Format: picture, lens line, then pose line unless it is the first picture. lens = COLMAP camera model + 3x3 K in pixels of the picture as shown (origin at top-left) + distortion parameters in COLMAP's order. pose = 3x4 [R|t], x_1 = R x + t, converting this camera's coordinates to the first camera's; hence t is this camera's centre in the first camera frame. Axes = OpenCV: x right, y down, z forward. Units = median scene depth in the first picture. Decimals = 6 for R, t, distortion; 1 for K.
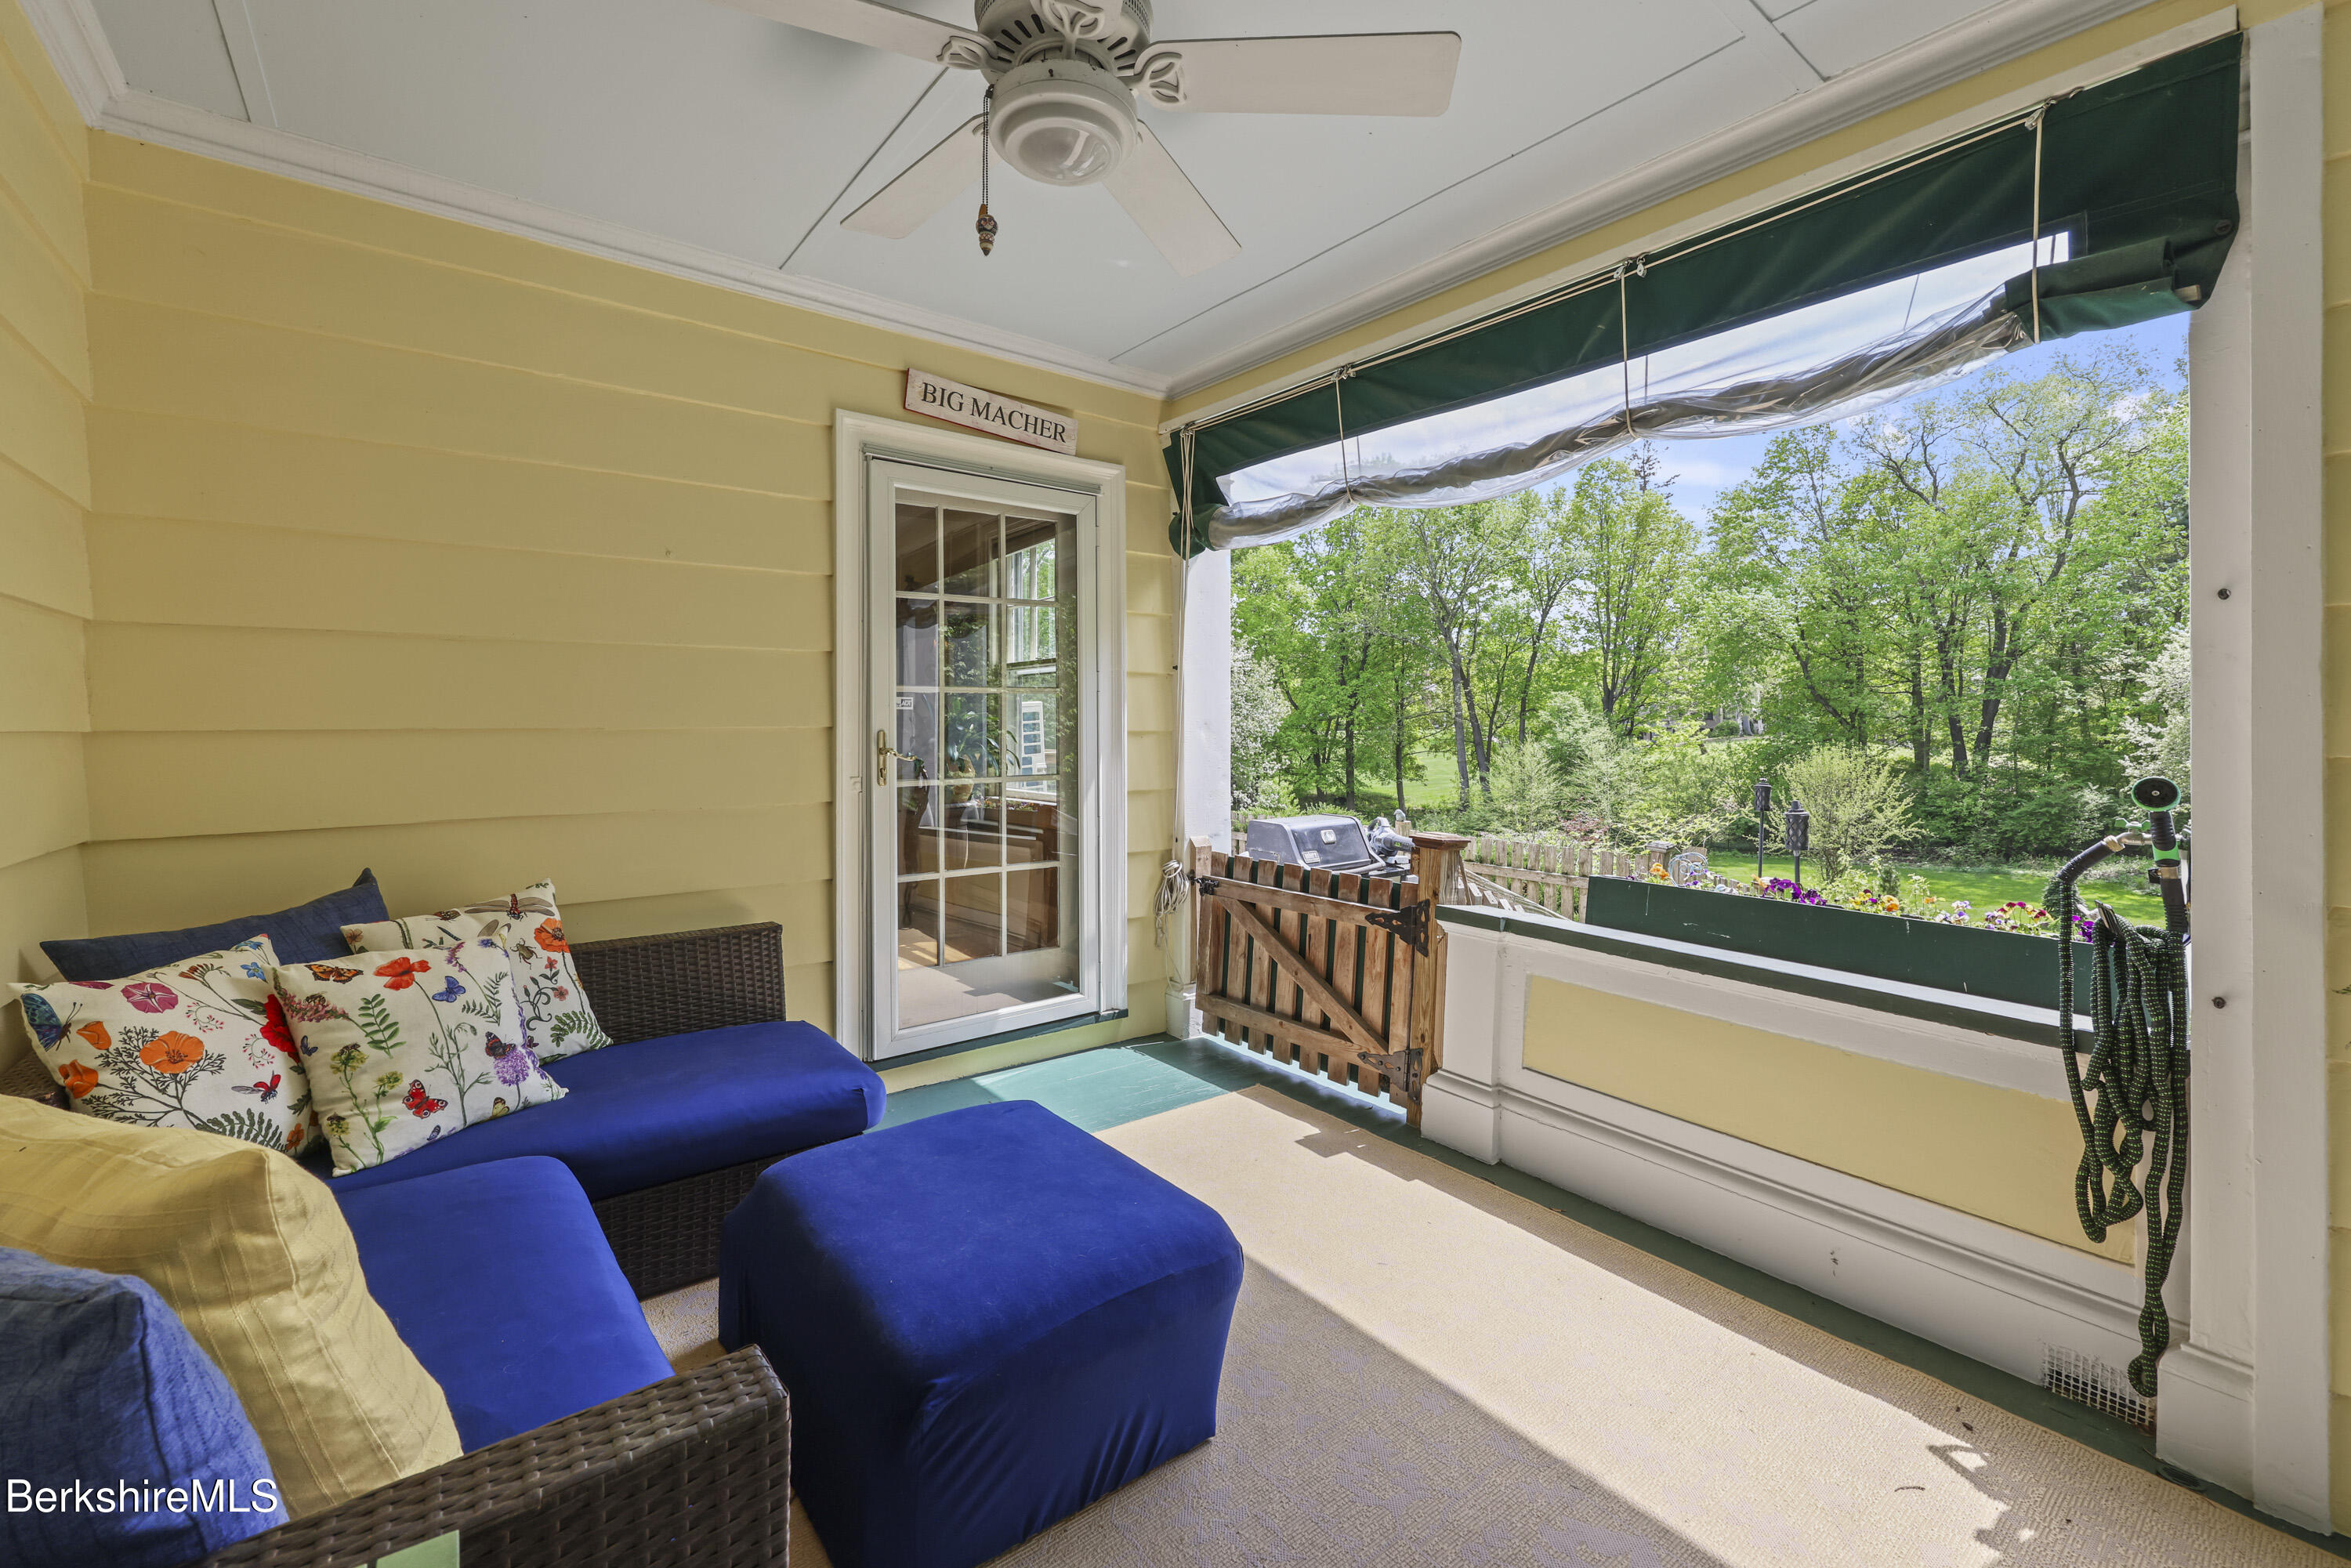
lens RADIAL K [[950.7, 0, 1176.5], [0, 950.7, 720.4], [0, 0, 1]] dist [0.006804, 0.000873]
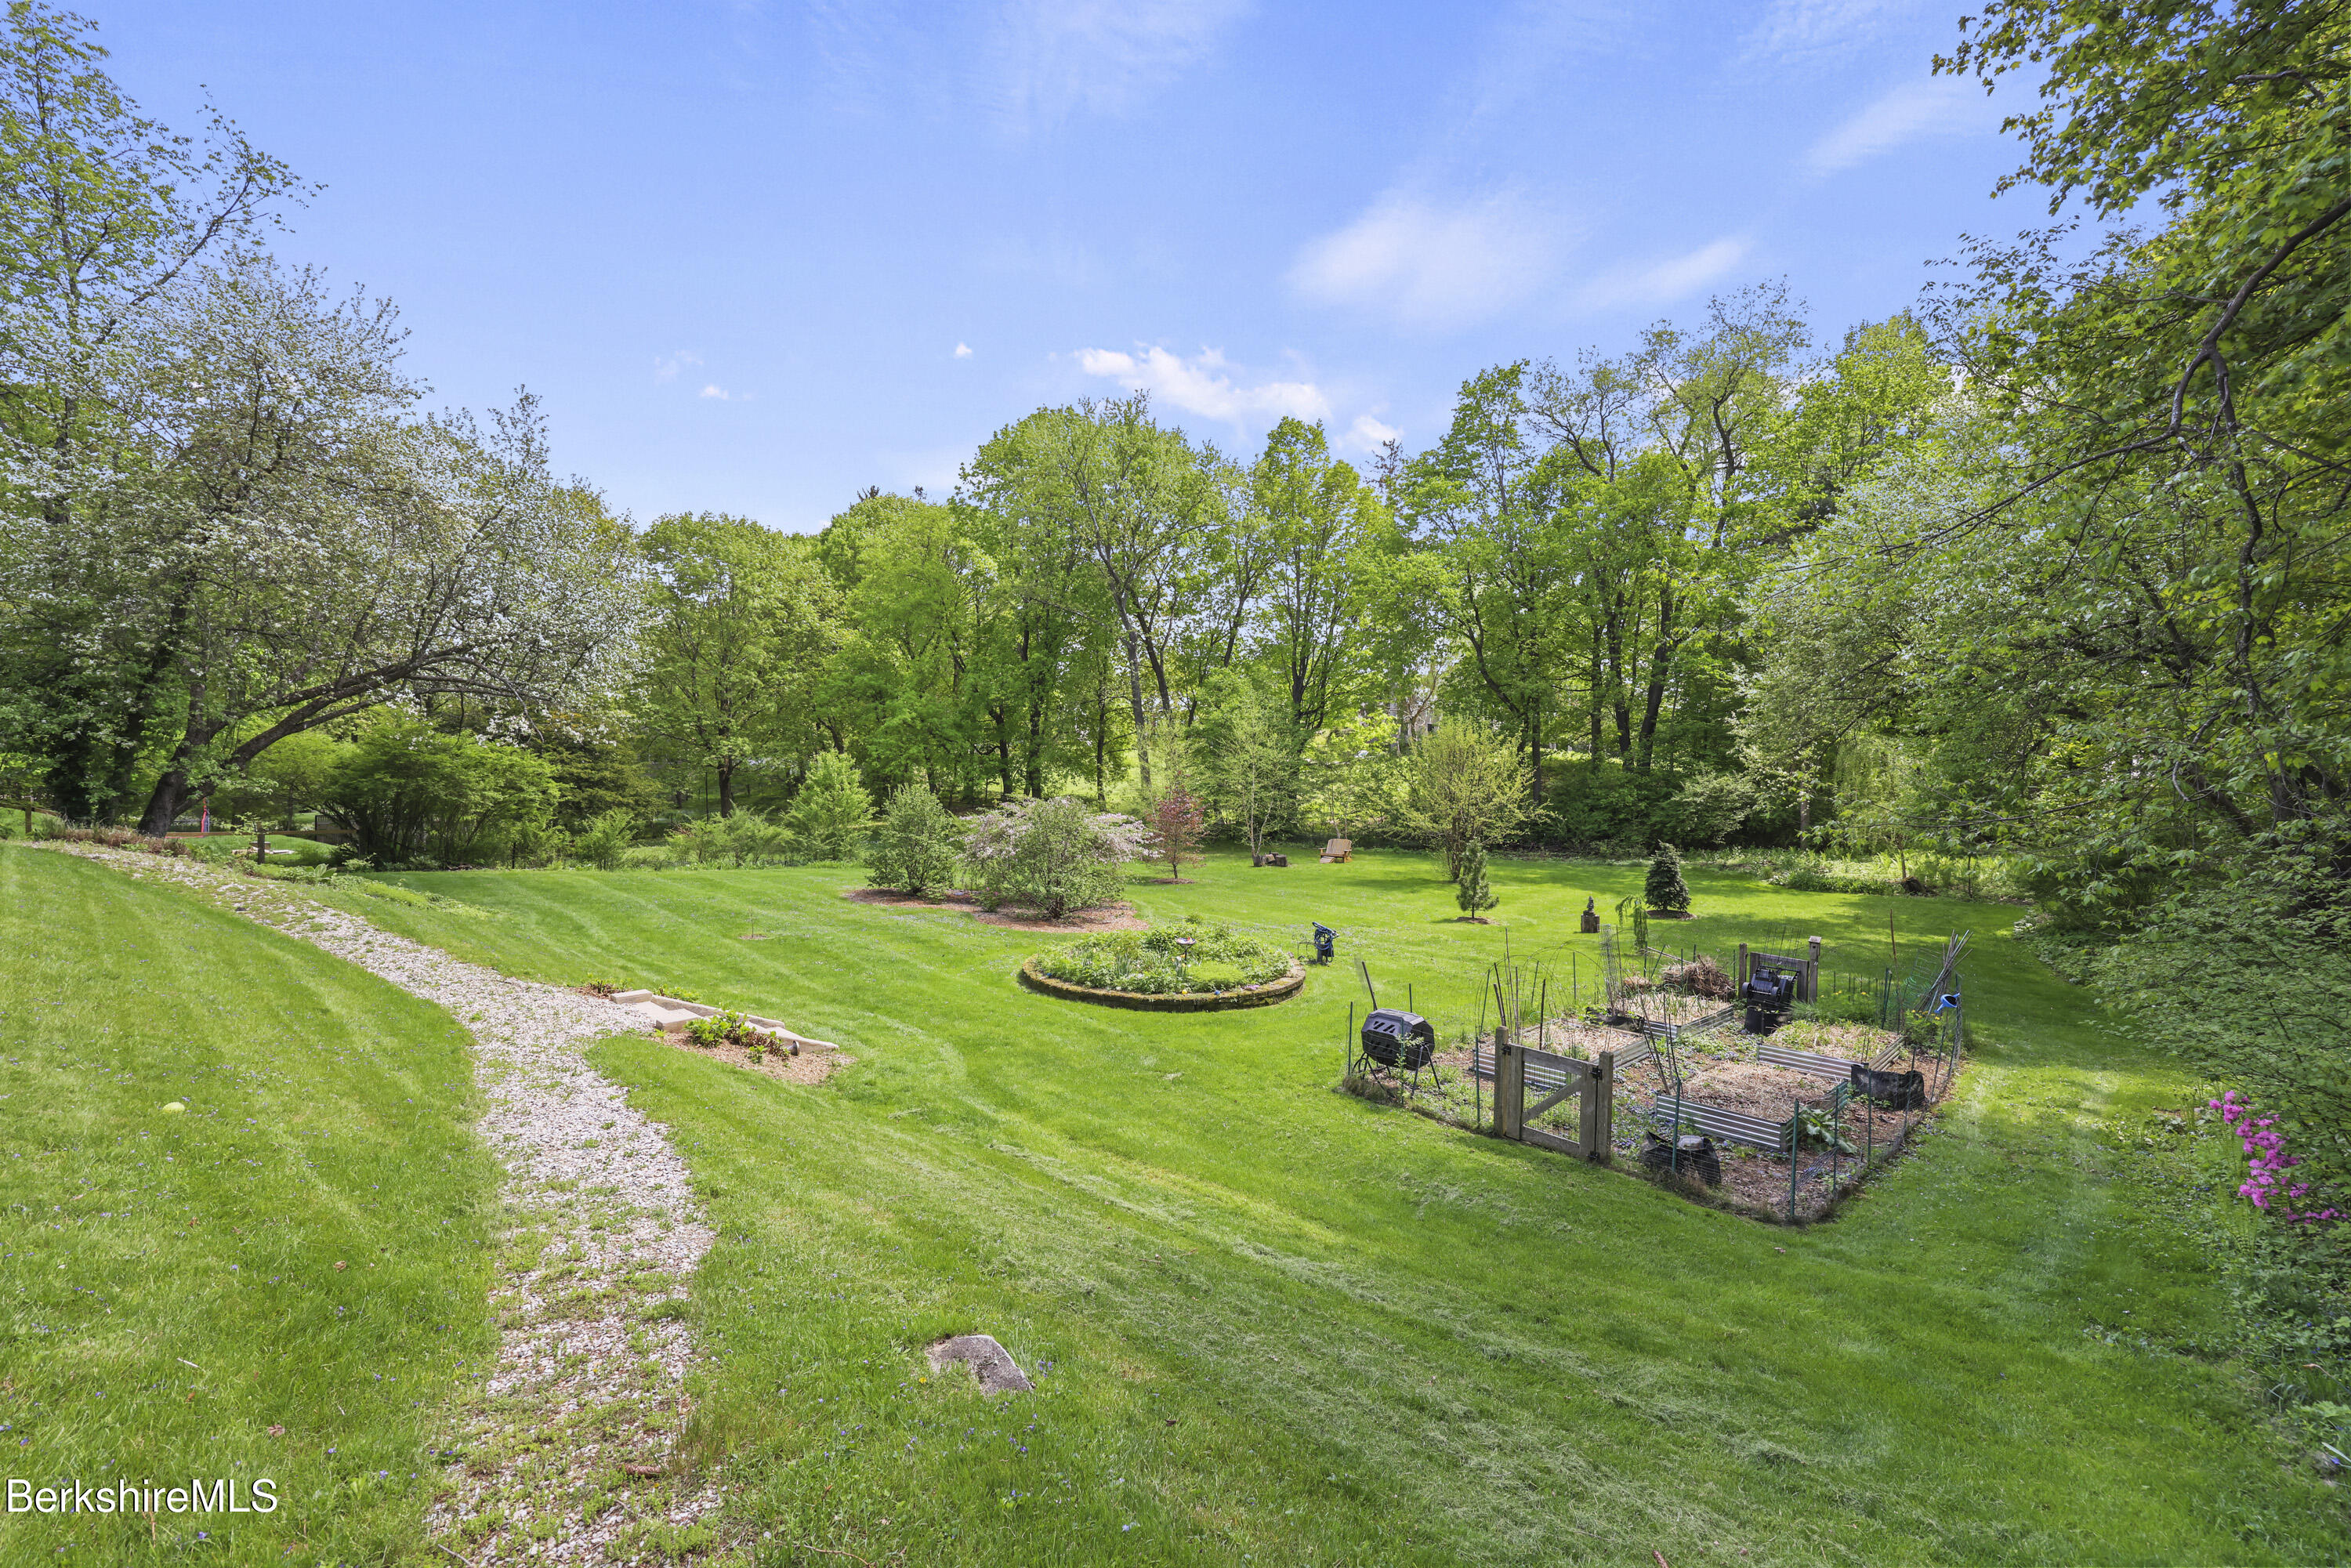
lens RADIAL K [[950.7, 0, 1156.2], [0, 950.7, 759.0], [0, 0, 1]] dist [0.006804, 0.000873]
pose [[0.985622, 0.018245, 0.167980, 0.164006], [-0.019888, 0.999769, 0.008103, 0.039806], [-0.167794, -0.011328, 0.985757, 0.118682]]
